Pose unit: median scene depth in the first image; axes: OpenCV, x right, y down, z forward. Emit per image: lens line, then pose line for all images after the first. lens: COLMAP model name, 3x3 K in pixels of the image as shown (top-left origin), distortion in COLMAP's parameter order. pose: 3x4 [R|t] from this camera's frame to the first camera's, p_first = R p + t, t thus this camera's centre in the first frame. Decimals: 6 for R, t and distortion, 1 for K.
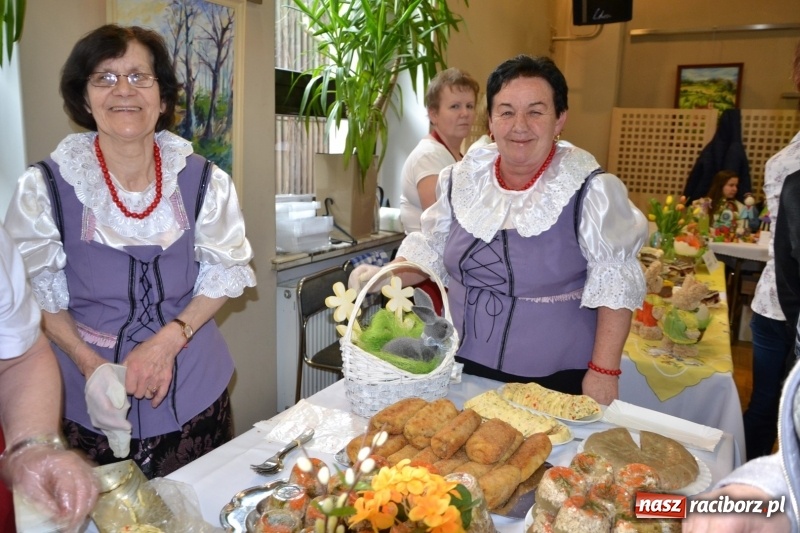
lens RADIAL K [[626.0, 0, 400.0], [0, 626.0, 266.5], [0, 0, 1]] dist [-0.037083, 0.002135]
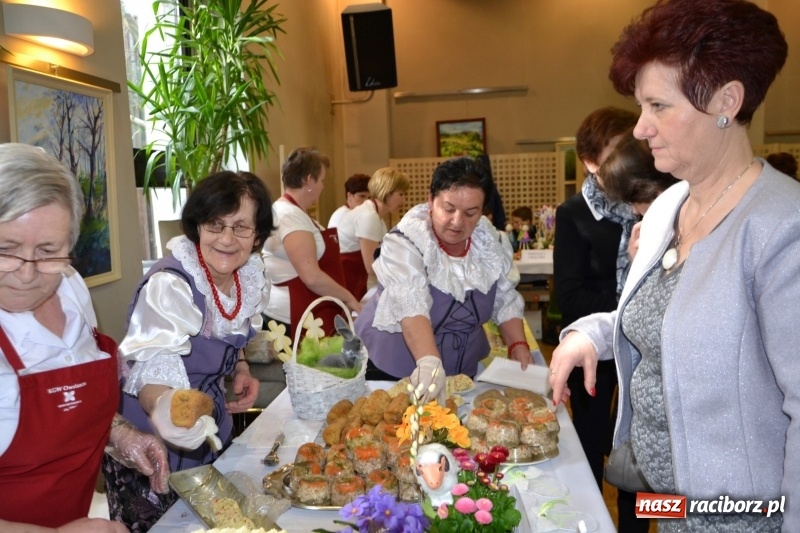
lens RADIAL K [[626.0, 0, 400.0], [0, 626.0, 266.5], [0, 0, 1]] dist [-0.037083, 0.002135]
pose [[0.926695, -0.111827, 0.358790, -0.193095], [0.139242, 0.988923, -0.051413, 0.011845], [-0.349066, 0.097603, 0.932001, -0.180452]]
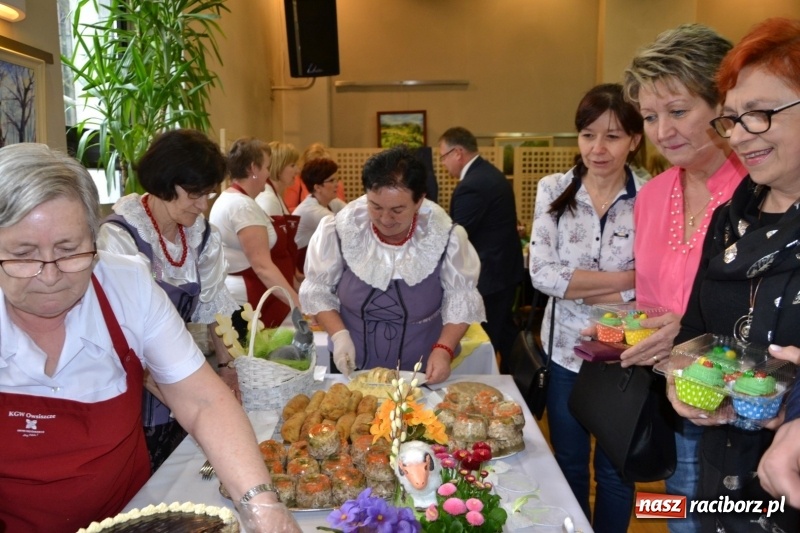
lens RADIAL K [[622.2, 0, 400.0], [0, 622.2, 266.5], [0, 0, 1]] dist [-0.039221, 0.004292]
pose [[0.882616, -0.103297, 0.458605, -0.216797], [0.128026, 0.991503, -0.023068, 0.007646], [-0.452326, 0.079073, 0.888341, -0.138732]]
